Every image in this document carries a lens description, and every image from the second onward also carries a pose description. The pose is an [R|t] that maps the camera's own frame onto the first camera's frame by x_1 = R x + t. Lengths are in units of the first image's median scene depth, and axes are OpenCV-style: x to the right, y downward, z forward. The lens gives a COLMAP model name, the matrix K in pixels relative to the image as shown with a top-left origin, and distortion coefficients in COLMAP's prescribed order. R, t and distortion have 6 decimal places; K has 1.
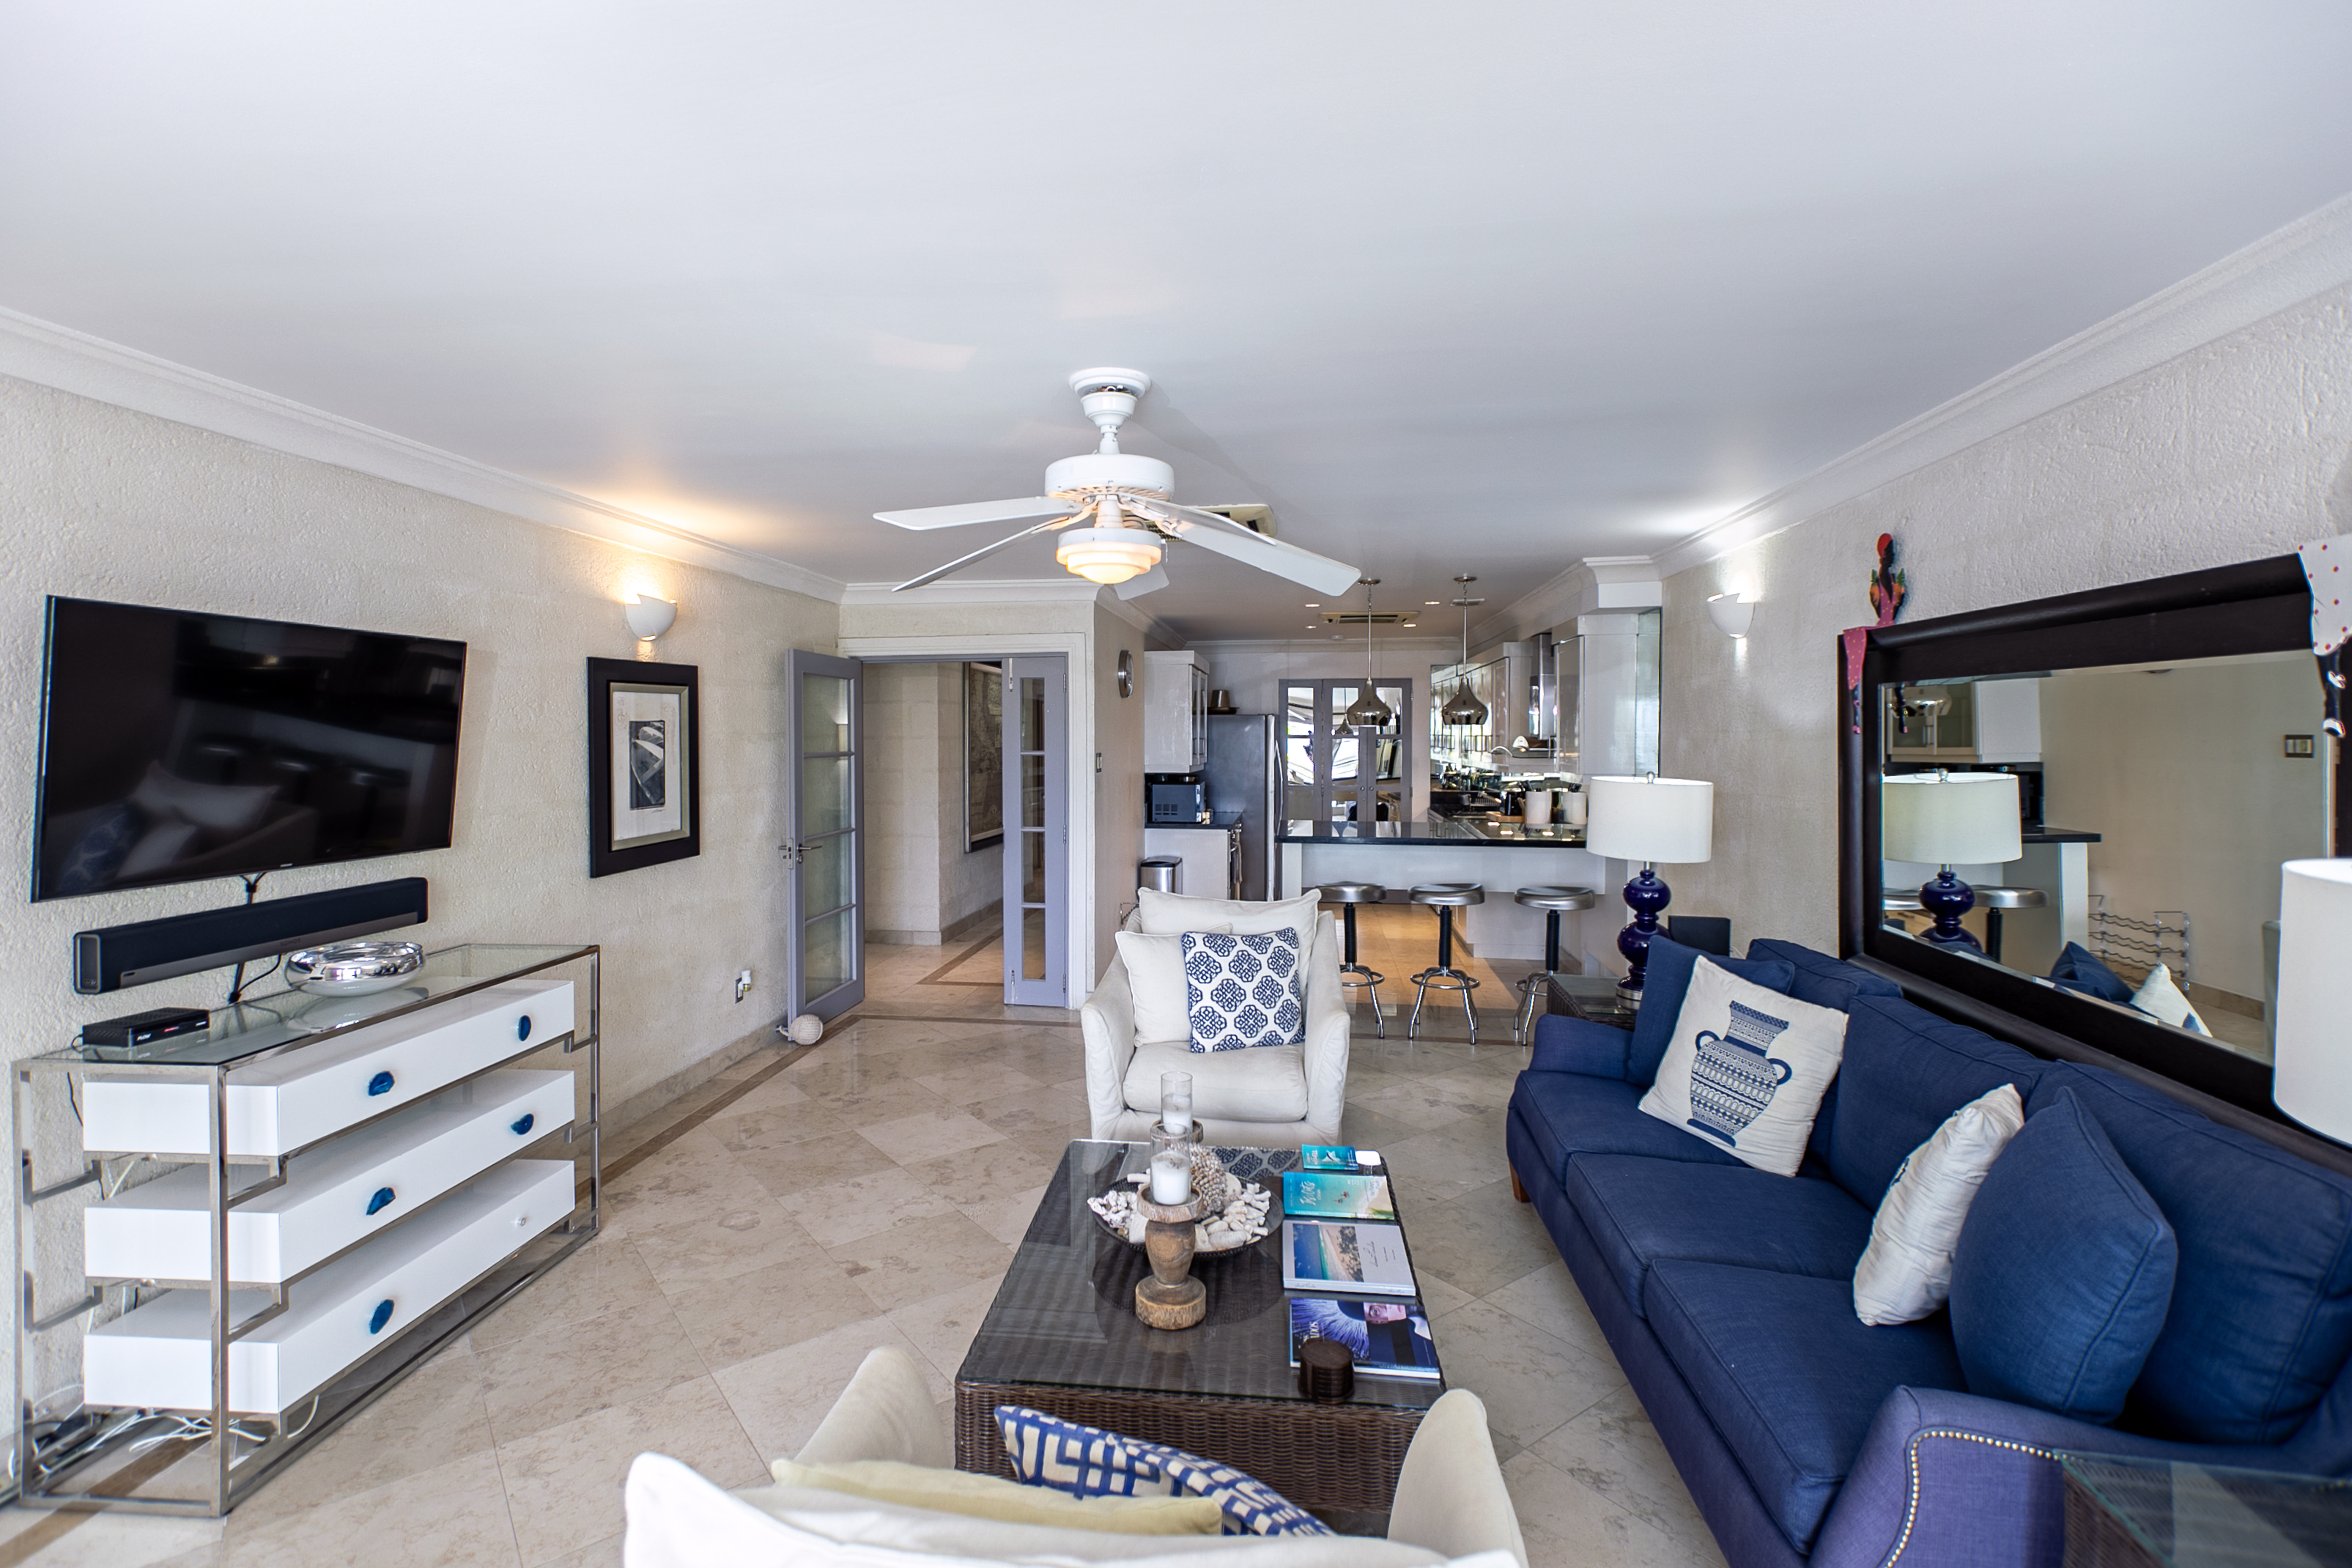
lens RADIAL K [[1051.3, 0, 1176.0], [0, 1051.3, 784.0], [0, 0, 1]] dist [0.017733, -0.000636]
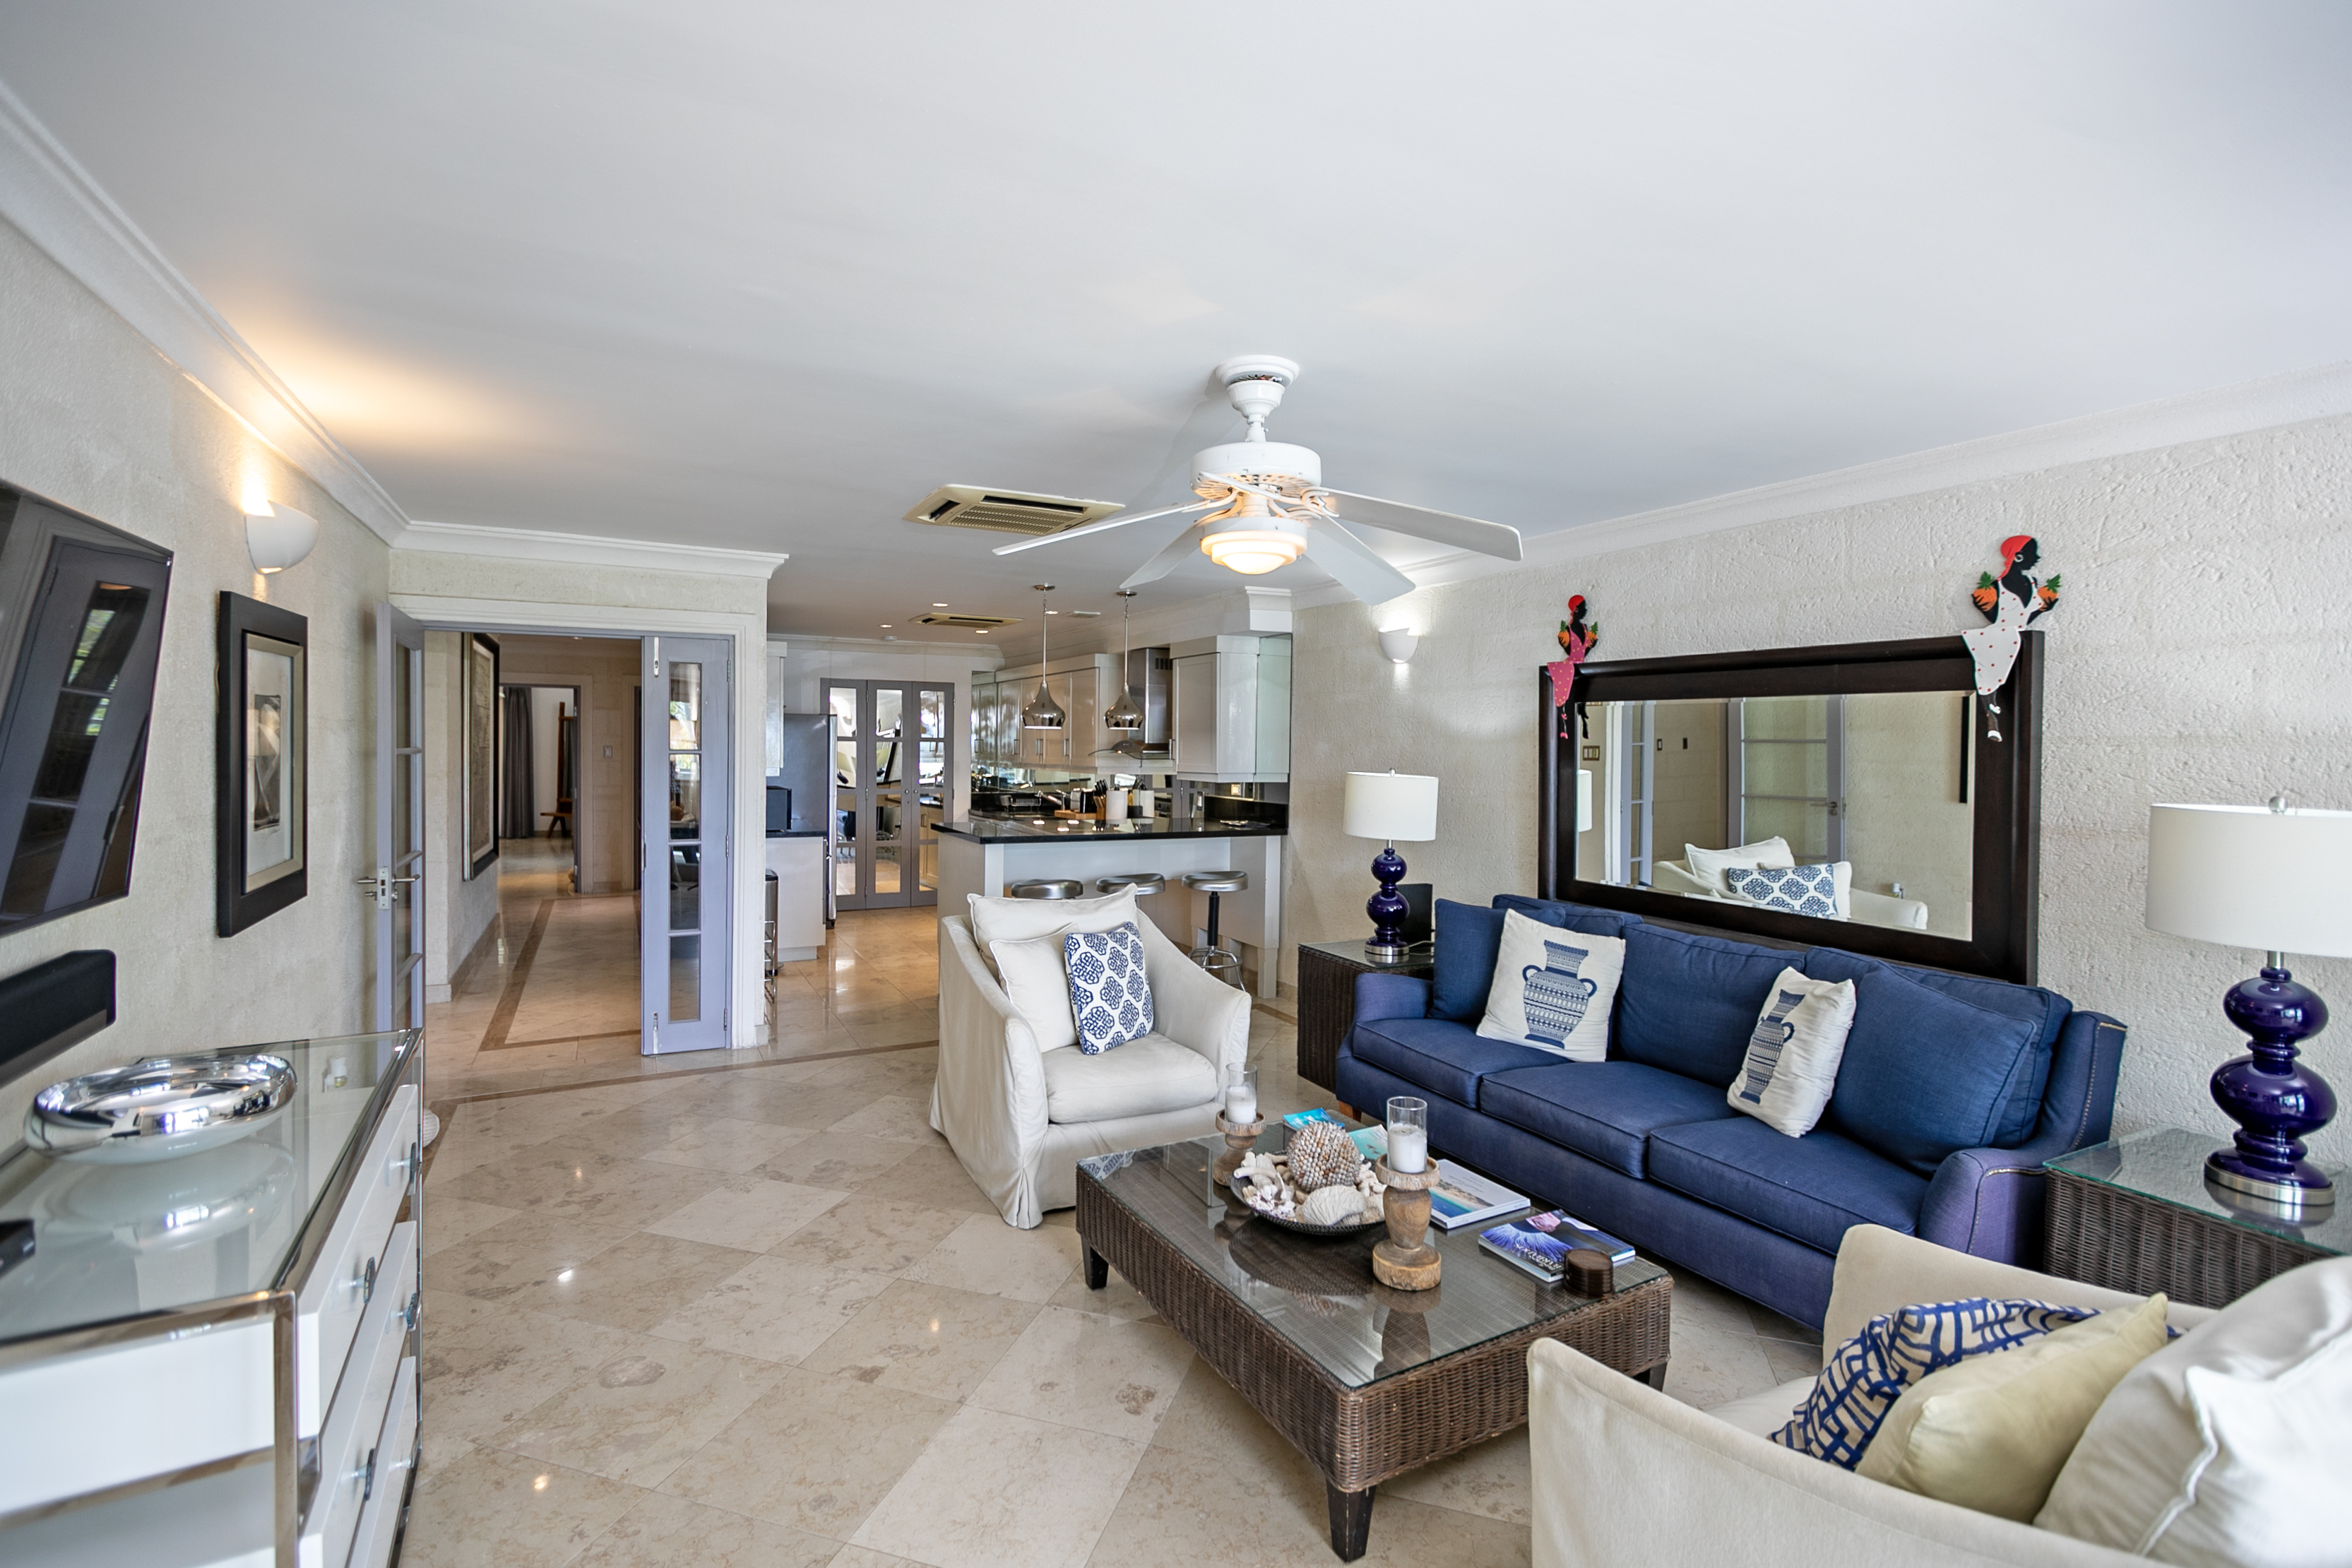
lens RADIAL K [[1021.6, 0, 1176.0], [0, 1021.6, 784.0], [0, 0, 1]] dist [0.000455, 0.000362]
pose [[0.822934, -0.010987, 0.568031, -0.454949], [0.013964, 0.999902, -0.000890, 0.004792], [-0.567965, 0.008664, 0.823007, 0.170699]]
